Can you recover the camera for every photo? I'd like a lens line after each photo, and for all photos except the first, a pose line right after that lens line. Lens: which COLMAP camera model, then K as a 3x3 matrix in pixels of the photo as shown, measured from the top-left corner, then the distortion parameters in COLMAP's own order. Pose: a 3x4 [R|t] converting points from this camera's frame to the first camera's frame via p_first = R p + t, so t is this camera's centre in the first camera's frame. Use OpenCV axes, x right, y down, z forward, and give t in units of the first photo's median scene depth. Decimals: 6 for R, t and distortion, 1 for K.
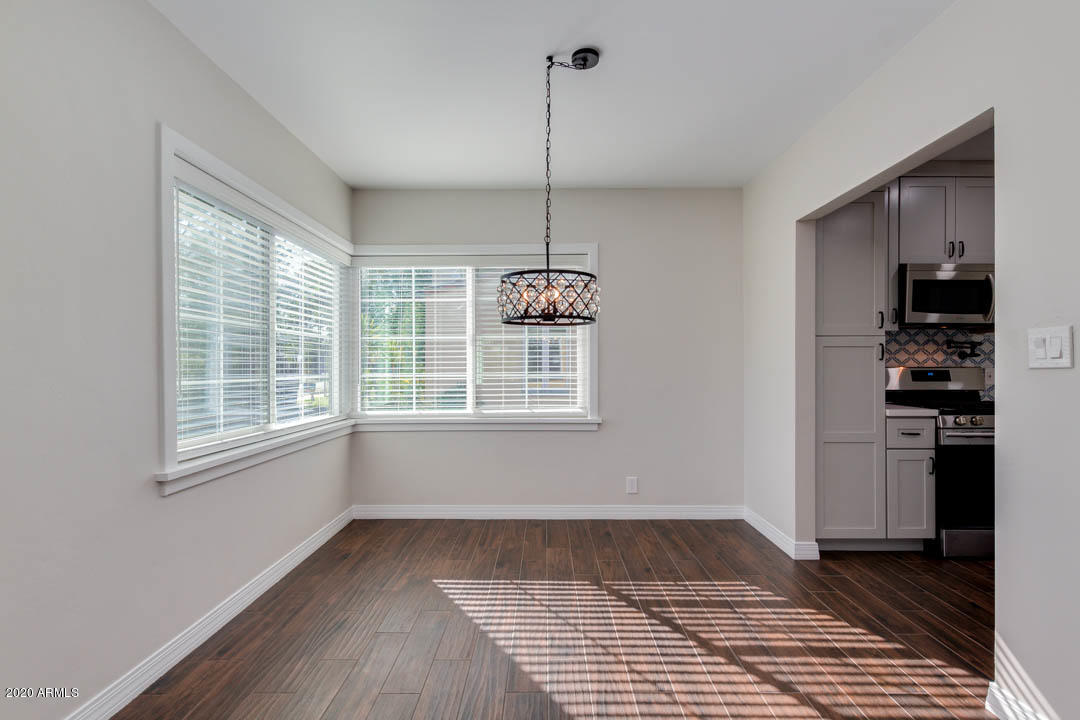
lens RADIAL K [[494.0, 0, 541.2], [0, 494.0, 362.8], [0, 0, 1]] dist [0.000733, -0.001291]
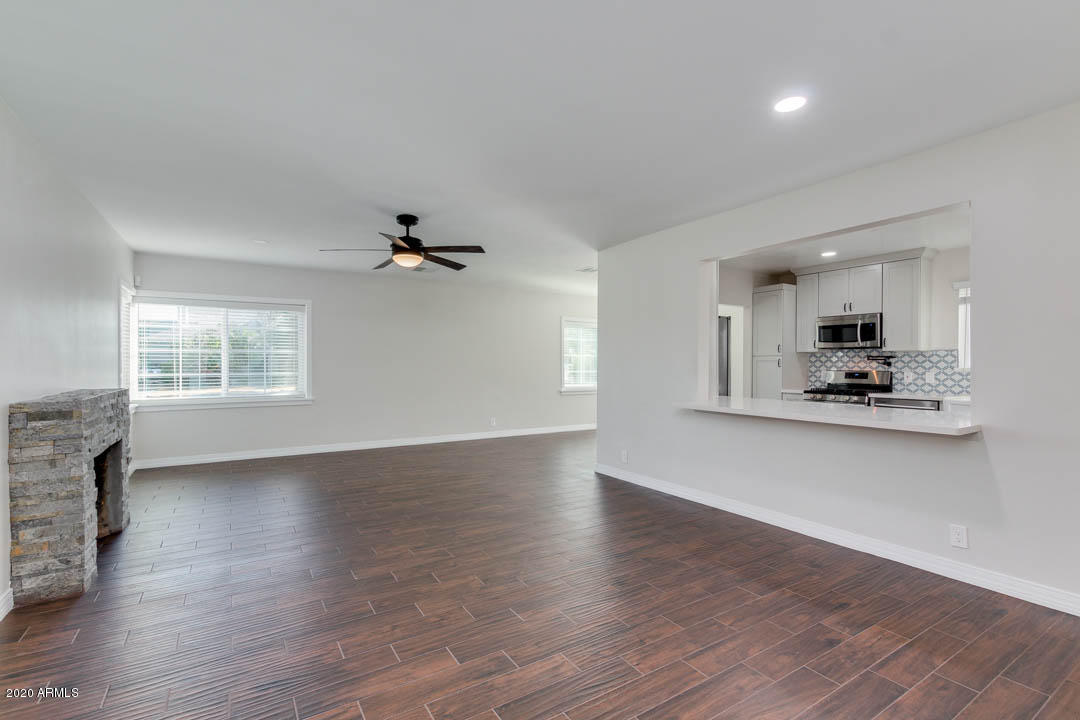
lens RADIAL K [[494.0, 0, 540.6], [0, 494.0, 364.0], [0, 0, 1]] dist [0.000733, -0.001291]
pose [[0.543083, 0.001075, -0.839679, 1.660397], [-0.010644, 0.999928, -0.005604, 0.006740], [0.839612, 0.011981, 0.543055, -0.913518]]
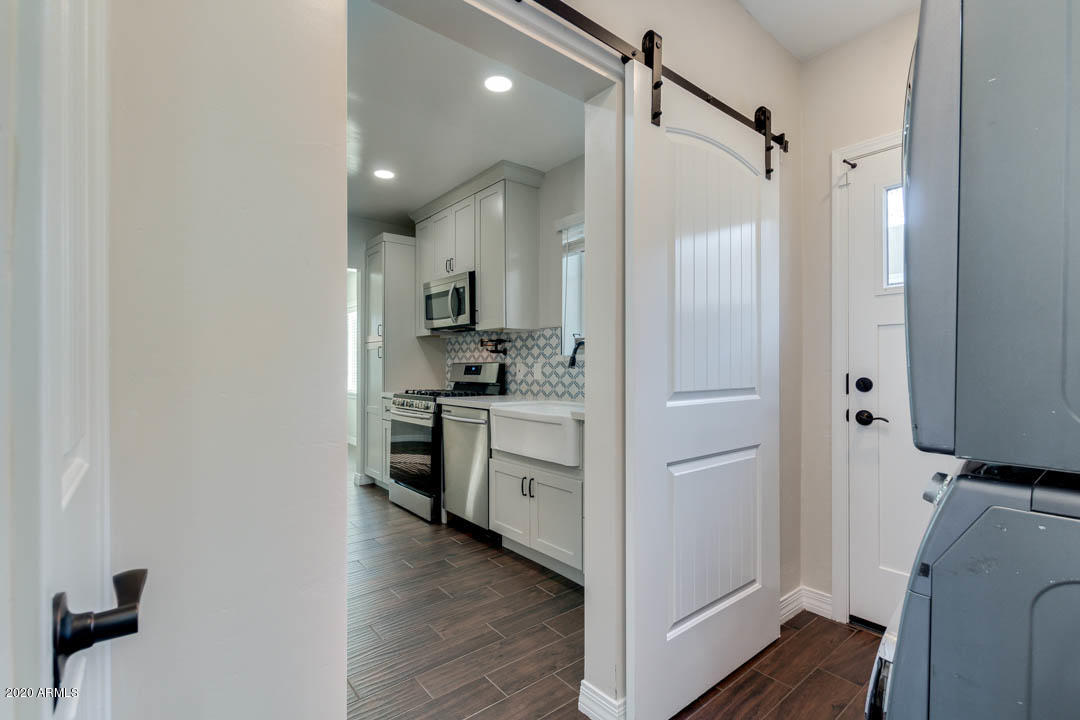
lens RADIAL K [[494.0, 0, 543.6], [0, 494.0, 366.4], [0, 0, 1]] dist [0.000733, -0.001291]
pose [[0.642711, -0.003328, -0.766101, 1.792816], [0.010549, 0.999934, 0.004507, 0.013558], [0.766036, -0.010978, 0.642704, 0.376524]]
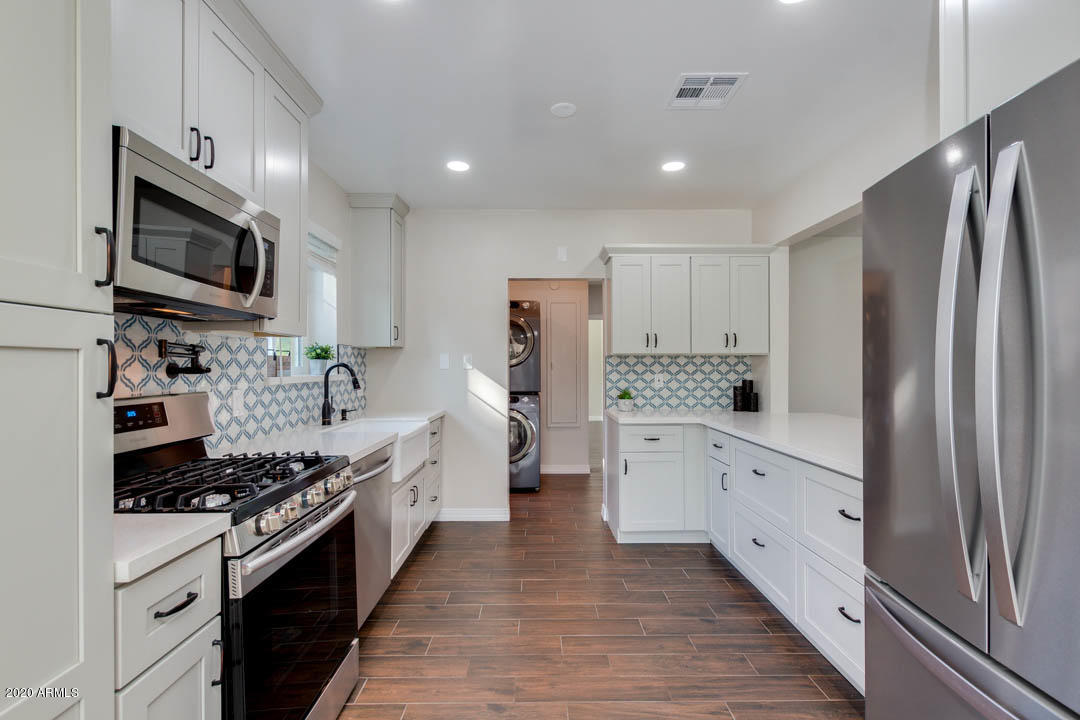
lens RADIAL K [[494.0, 0, 542.9], [0, 494.0, 364.9], [0, 0, 1]] dist [0.000733, -0.001291]
pose [[-0.031458, 0.003102, 0.999500, 0.337068], [-0.004753, 0.999983, -0.003253, -0.021254], [-0.999494, -0.004853, -0.031443, 0.648168]]
